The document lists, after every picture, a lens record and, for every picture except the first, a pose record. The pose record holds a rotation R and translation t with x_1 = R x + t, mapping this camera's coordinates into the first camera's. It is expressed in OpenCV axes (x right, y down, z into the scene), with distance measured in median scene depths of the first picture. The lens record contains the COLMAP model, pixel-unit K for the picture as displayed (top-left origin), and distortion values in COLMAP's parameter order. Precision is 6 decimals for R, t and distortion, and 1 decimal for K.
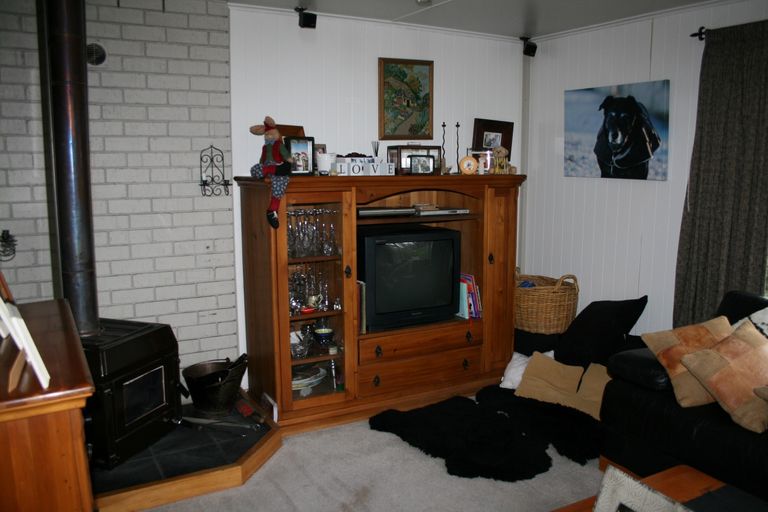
lens RADIAL K [[637.2, 0, 384.0], [0, 637.2, 256.0], [0, 0, 1]] dist [-0.148708, 0.121225]
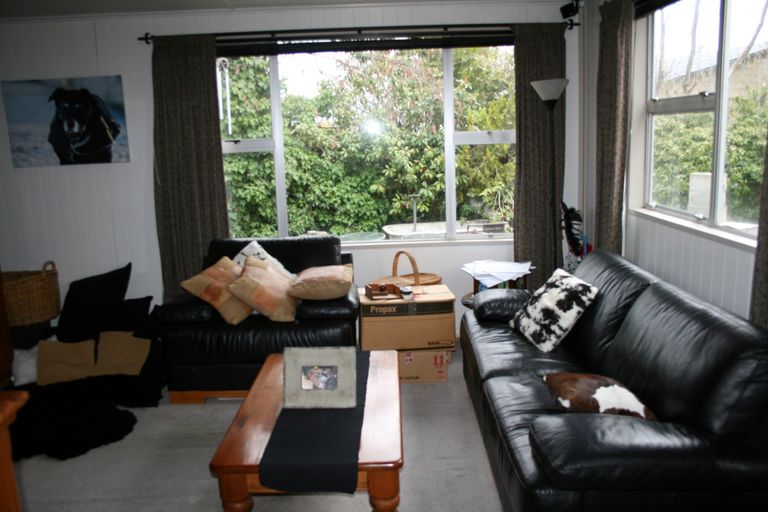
lens RADIAL K [[637.2, 0, 384.0], [0, 637.2, 256.0], [0, 0, 1]] dist [-0.148708, 0.121225]
pose [[0.471939, -0.181025, 0.862846, -0.333095], [0.169749, 0.979038, 0.112557, 0.001223], [-0.865135, 0.093348, 0.492775, 0.024491]]
